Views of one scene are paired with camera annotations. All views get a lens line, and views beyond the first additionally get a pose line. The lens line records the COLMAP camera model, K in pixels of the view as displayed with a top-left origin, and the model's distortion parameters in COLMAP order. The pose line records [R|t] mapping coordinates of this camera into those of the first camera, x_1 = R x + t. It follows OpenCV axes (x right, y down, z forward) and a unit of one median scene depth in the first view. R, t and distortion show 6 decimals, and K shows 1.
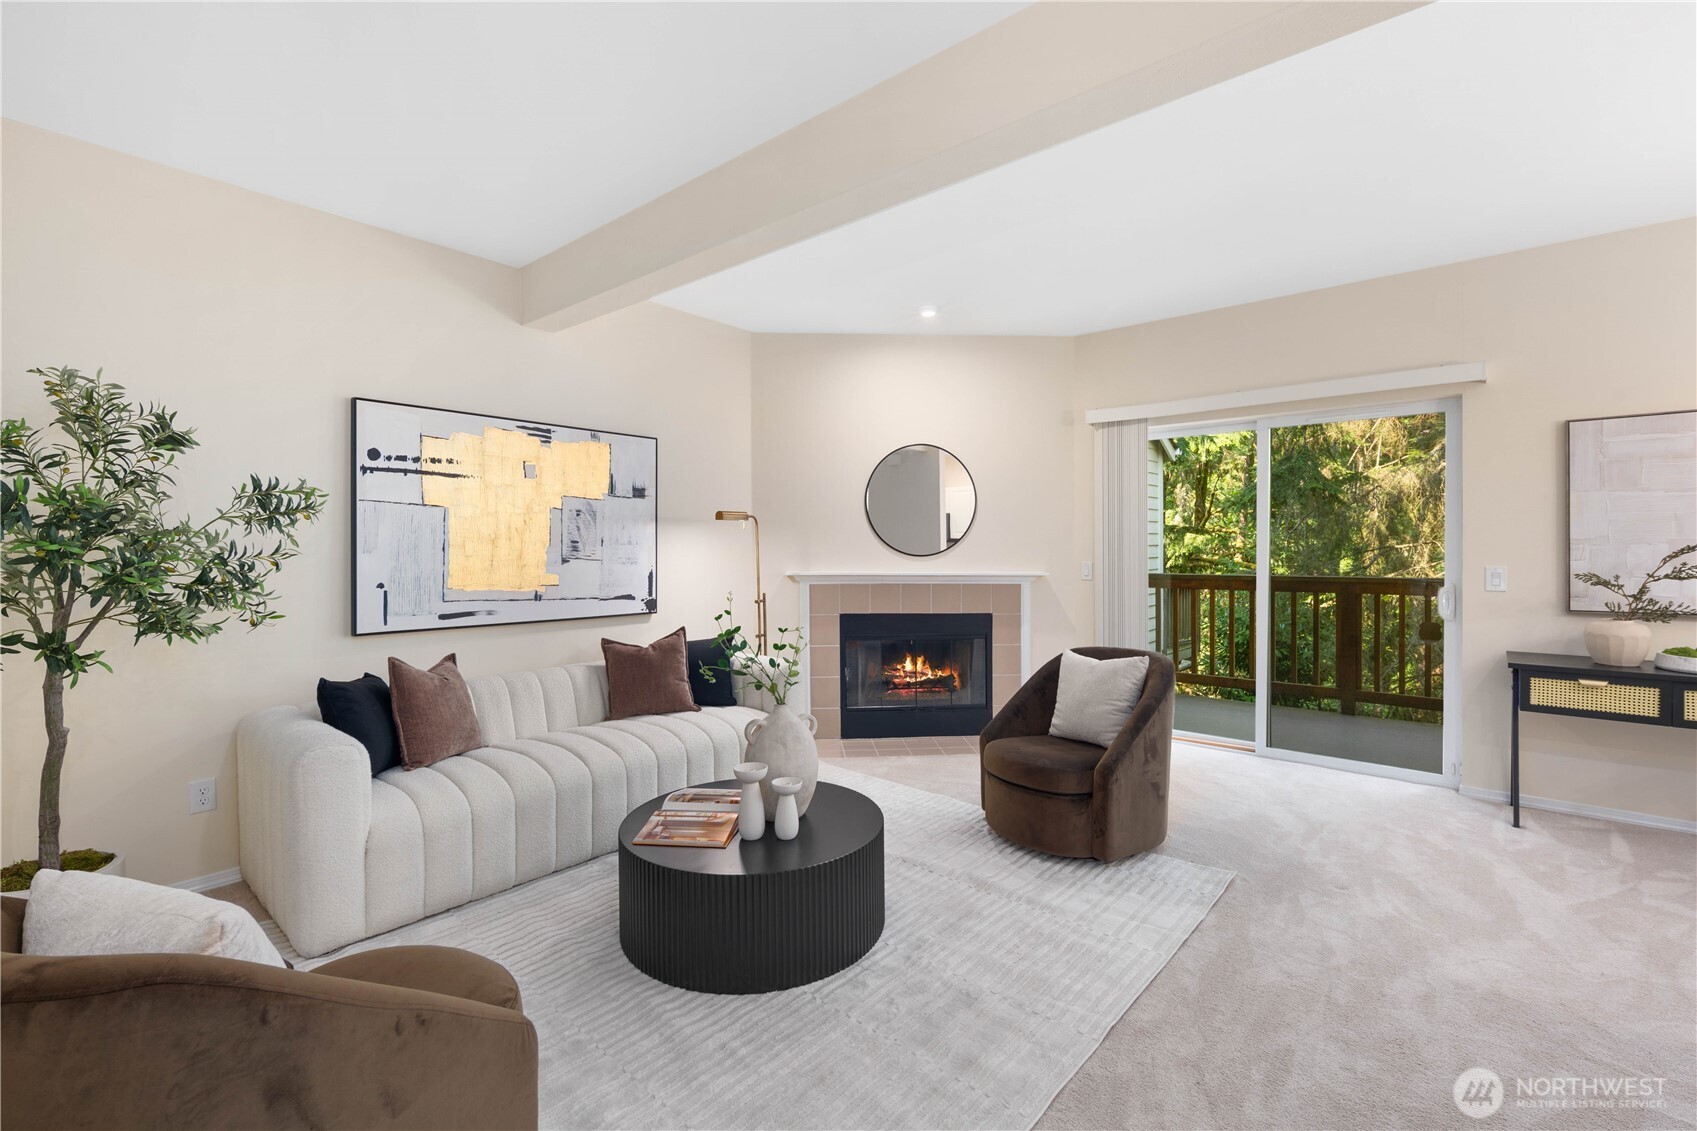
lens RADIAL K [[742.3, 0, 840.6], [0, 742.3, 549.4], [0, 0, 1]] dist [0.000747, -0.000872]
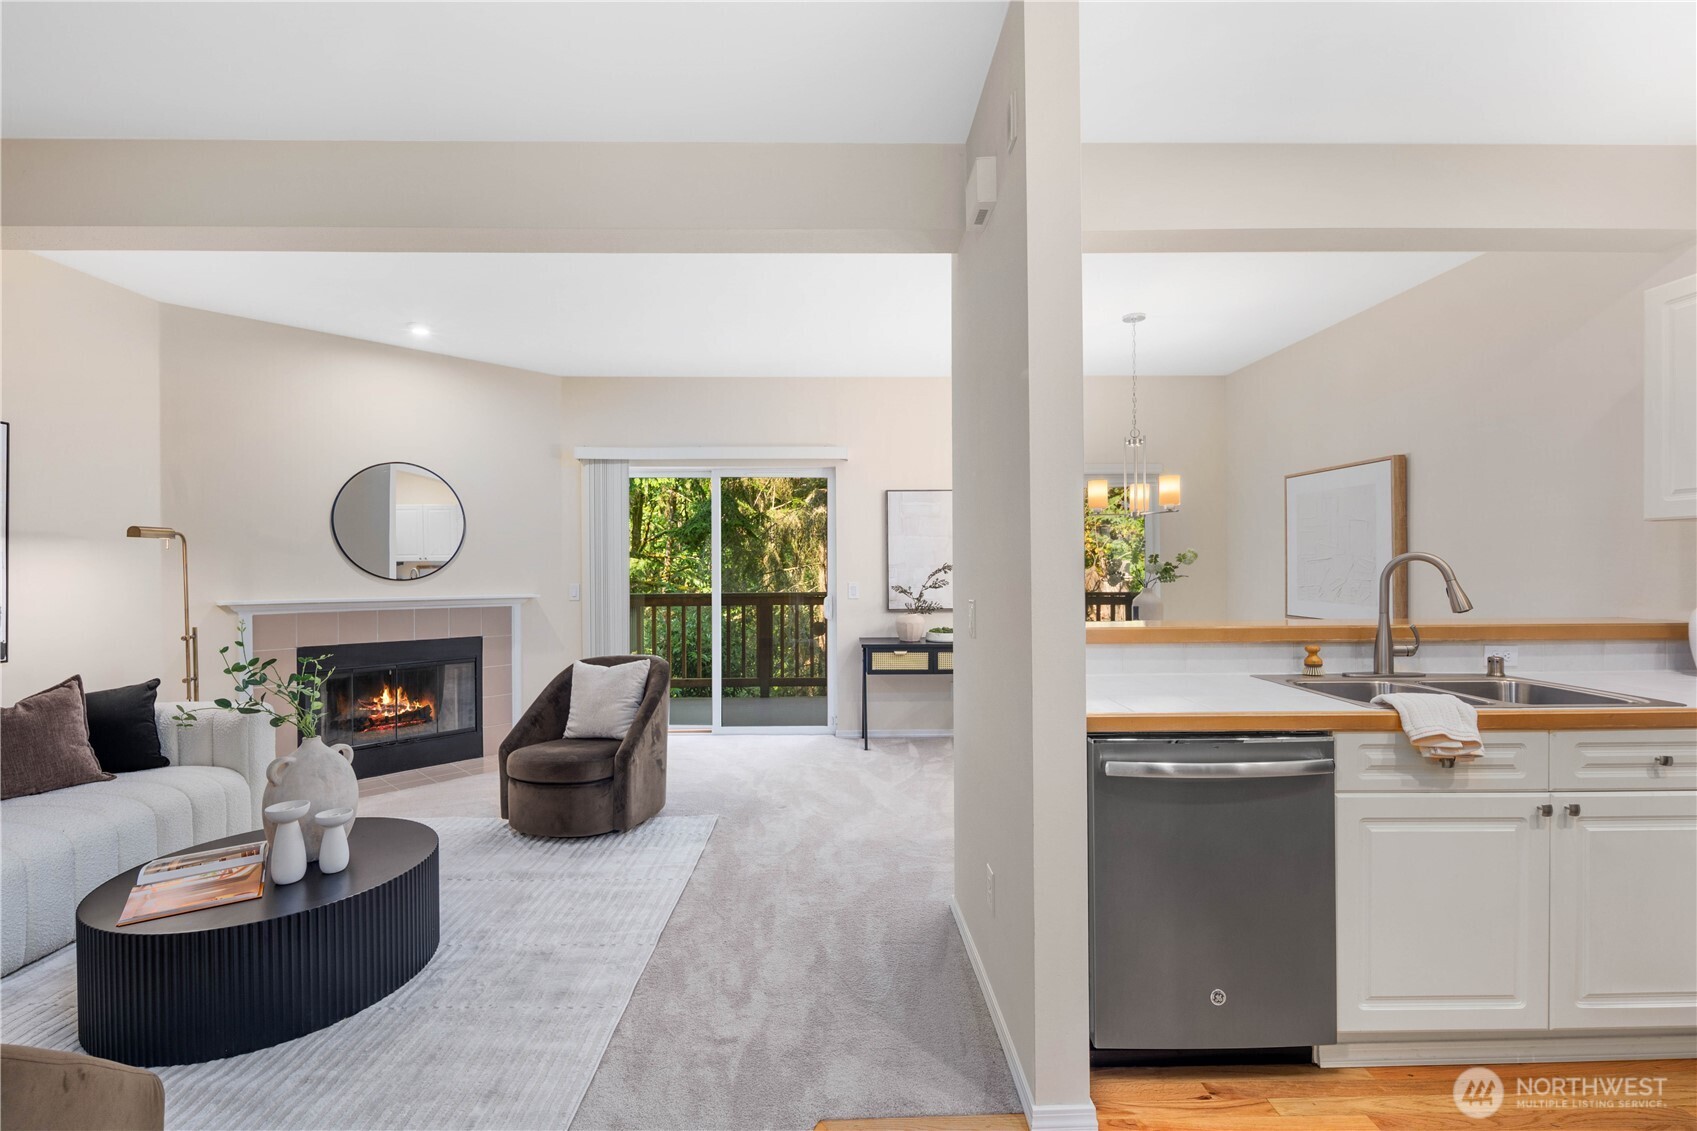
lens RADIAL K [[743.8, 0, 840.2], [0, 743.8, 566.1], [0, 0, 1]] dist [-0.000808, -0.000524]
pose [[0.742652, 0.001558, 0.669676, -0.171719], [0.005183, 0.999954, -0.008073, 0.001845], [-0.669658, 0.009467, 0.742609, -0.121278]]
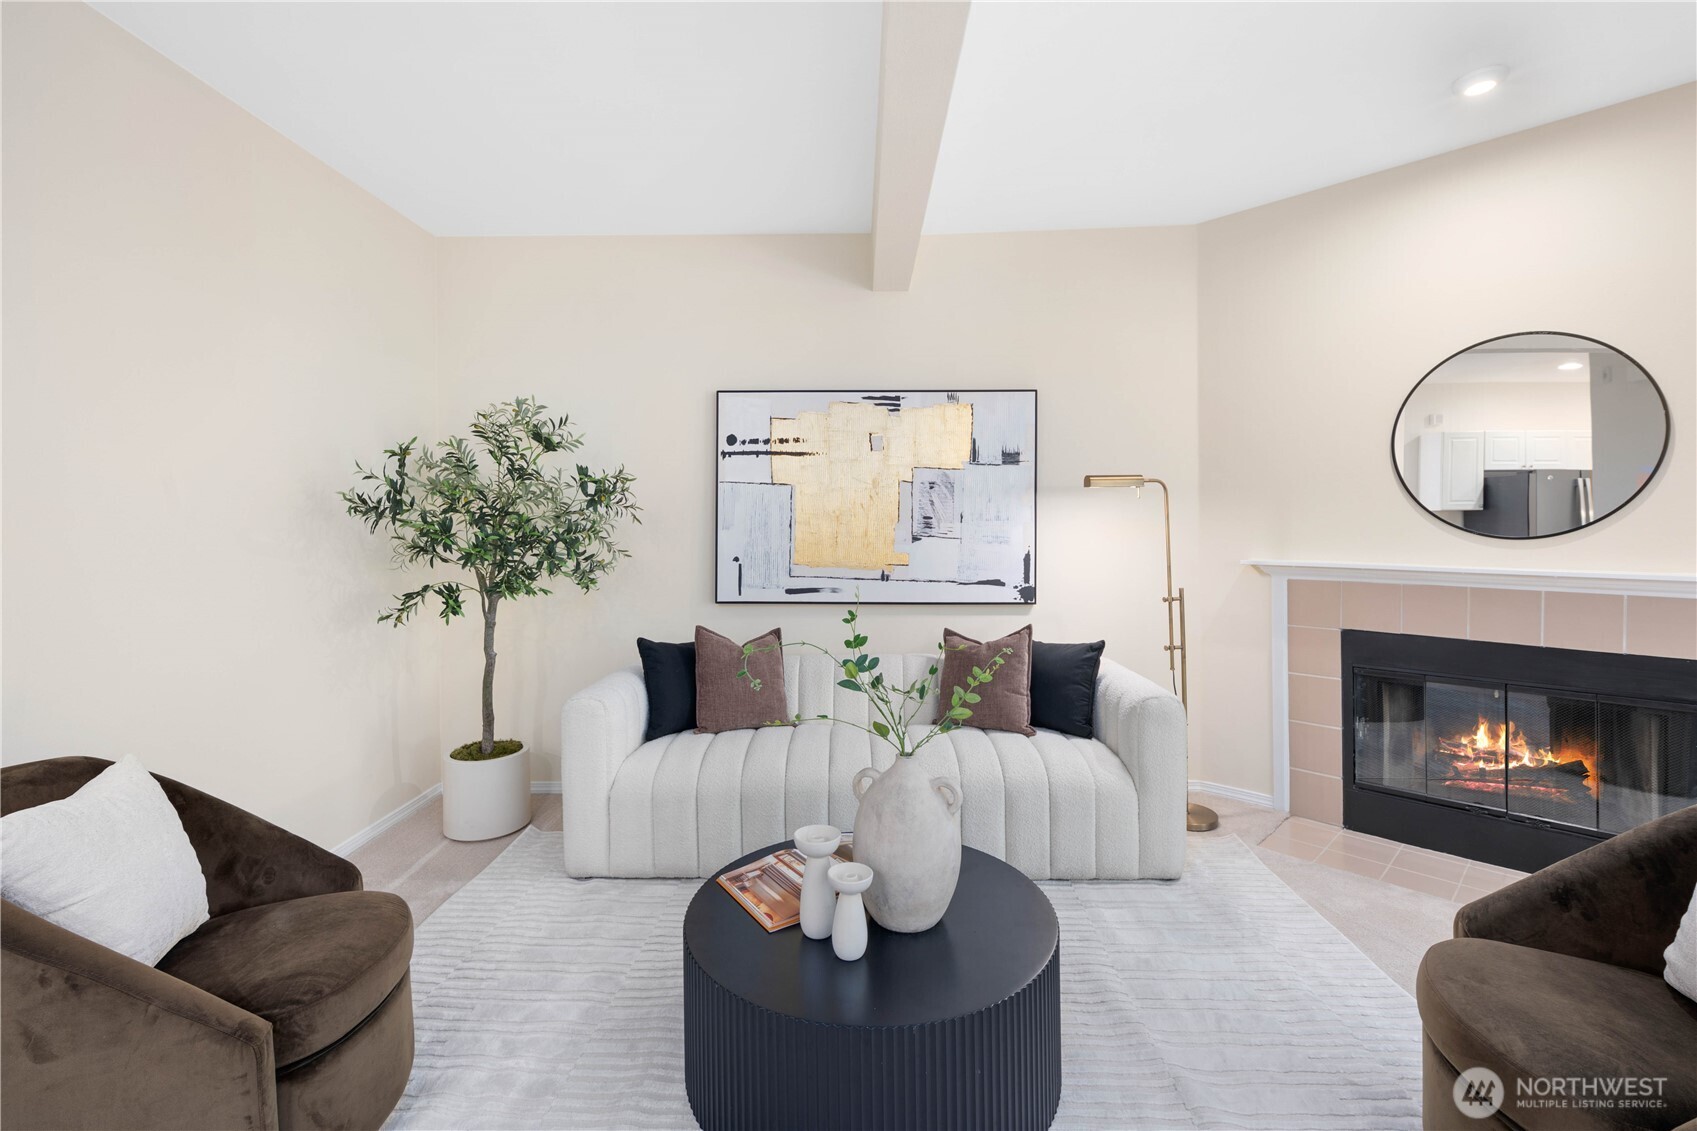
lens RADIAL K [[747.6, 0, 848.4], [0, 747.6, 525.5], [0, 0, 1]] dist [-0.000583, -0.000072]
pose [[0.640232, 0.002681, -0.768177, 0.335452], [0.000223, 0.999993, 0.003675, -0.004956], [0.768181, -0.002524, 0.640227, 0.419917]]
